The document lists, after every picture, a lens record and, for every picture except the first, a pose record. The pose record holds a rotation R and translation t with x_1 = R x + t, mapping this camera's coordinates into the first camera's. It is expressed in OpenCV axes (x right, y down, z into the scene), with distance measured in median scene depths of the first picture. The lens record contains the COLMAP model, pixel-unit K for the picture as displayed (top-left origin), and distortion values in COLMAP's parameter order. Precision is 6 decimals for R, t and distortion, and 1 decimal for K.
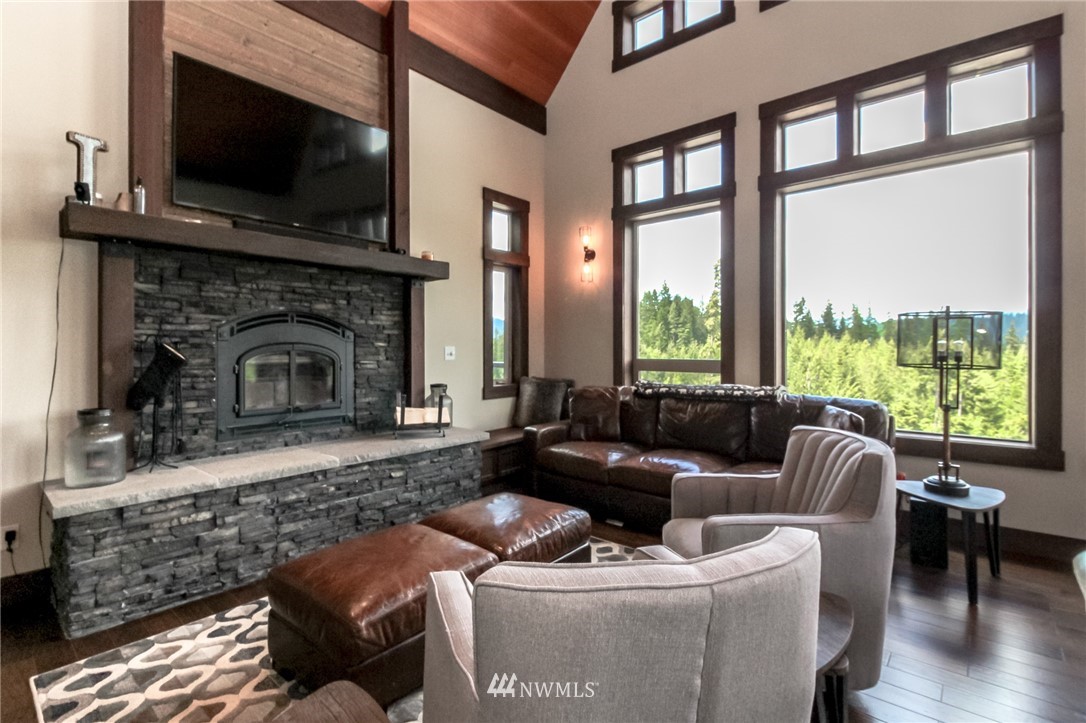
lens RADIAL K [[498.9, 0, 564.6], [0, 498.9, 352.3], [0, 0, 1]] dist [-0.007429, -0.002482]
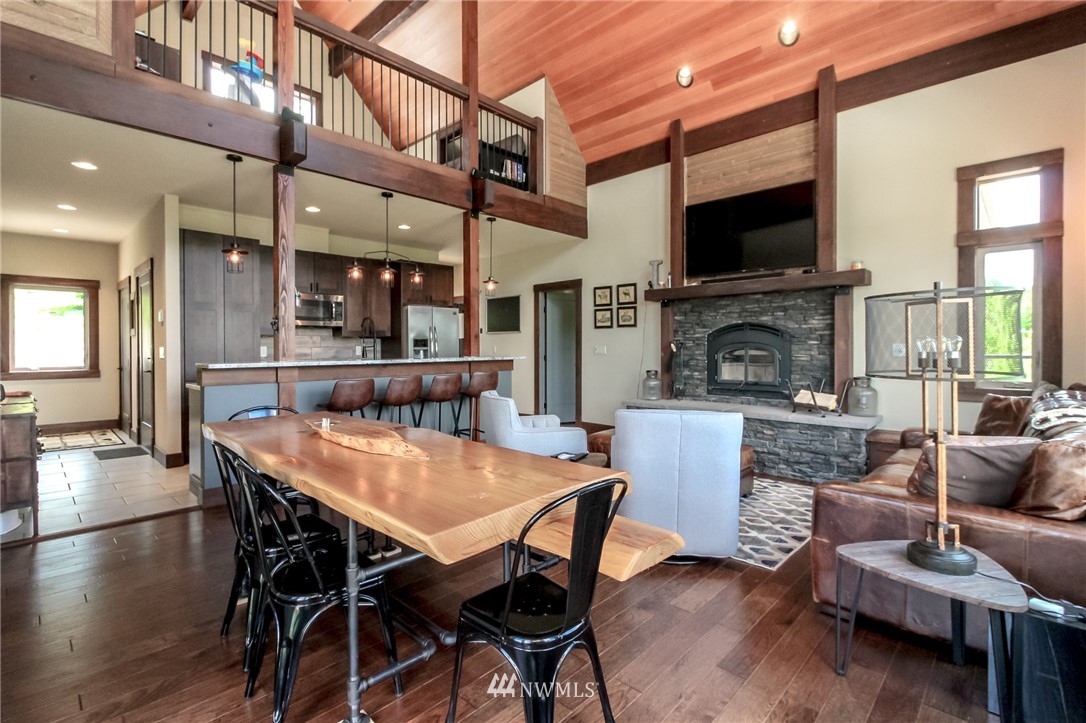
lens RADIAL K [[498.9, 0, 507.9], [0, 498.9, 345.7], [0, 0, 1]] dist [-0.007429, -0.002482]
pose [[-0.120638, -0.000327, -0.992697, 1.042061], [-0.000939, 1.000000, -0.000215, -0.005948], [0.992696, 0.000907, -0.120638, 0.366129]]
